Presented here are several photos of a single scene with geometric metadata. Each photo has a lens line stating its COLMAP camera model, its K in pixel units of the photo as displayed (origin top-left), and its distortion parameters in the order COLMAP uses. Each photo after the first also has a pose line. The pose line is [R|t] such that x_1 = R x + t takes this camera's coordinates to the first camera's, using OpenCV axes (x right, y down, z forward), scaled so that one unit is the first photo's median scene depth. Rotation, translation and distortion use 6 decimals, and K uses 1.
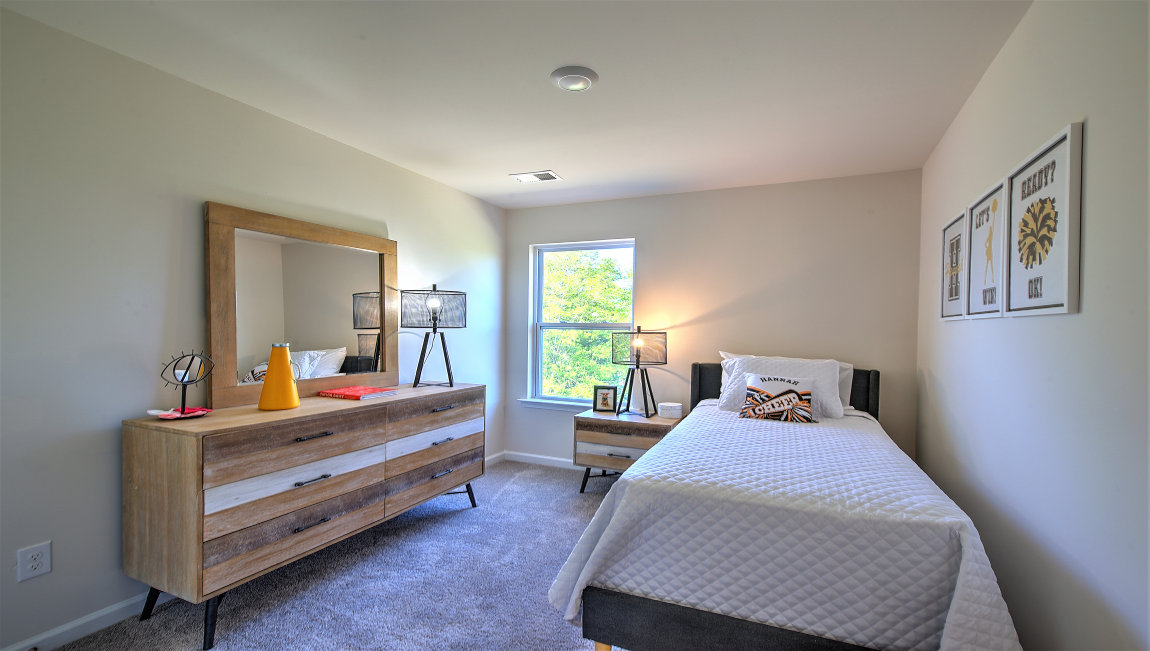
lens RADIAL K [[500.4, 0, 570.5], [0, 500.4, 334.1], [0, 0, 1]] dist [0.006829, -0.002098]
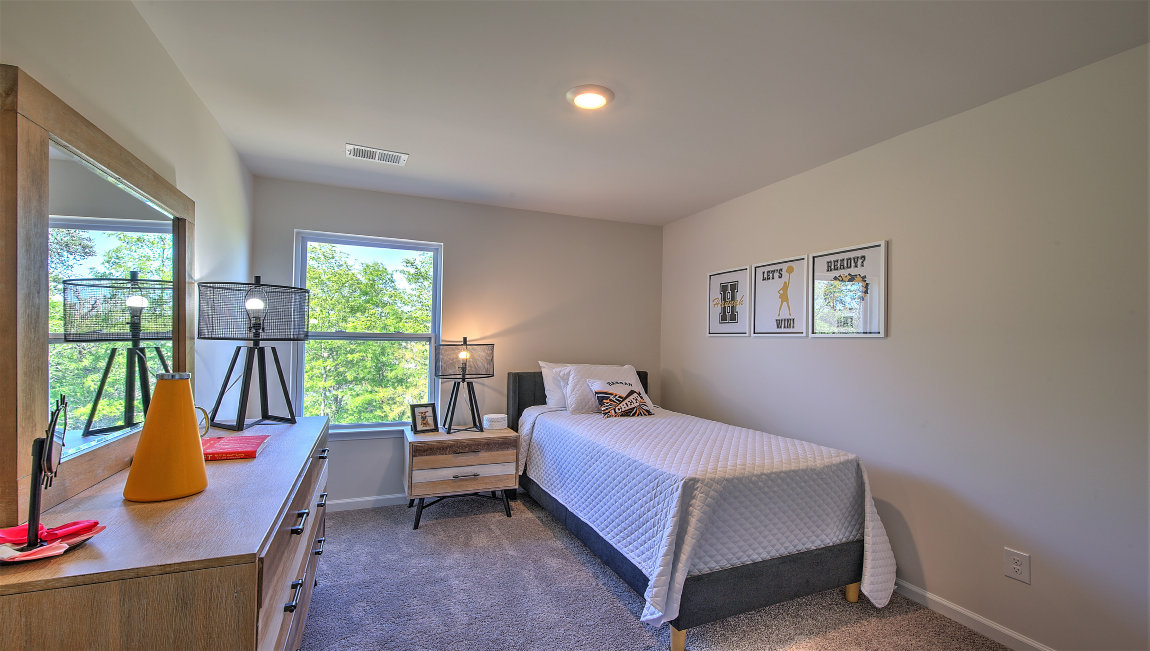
lens RADIAL K [[500.4, 0, 579.3], [0, 500.4, 333.2], [0, 0, 1]] dist [0.006829, -0.002098]
pose [[0.670443, 0.010444, 0.741888, -0.460442], [0.000384, 0.999896, -0.014422, -0.010679], [-0.741961, 0.009954, 0.670369, 0.213105]]
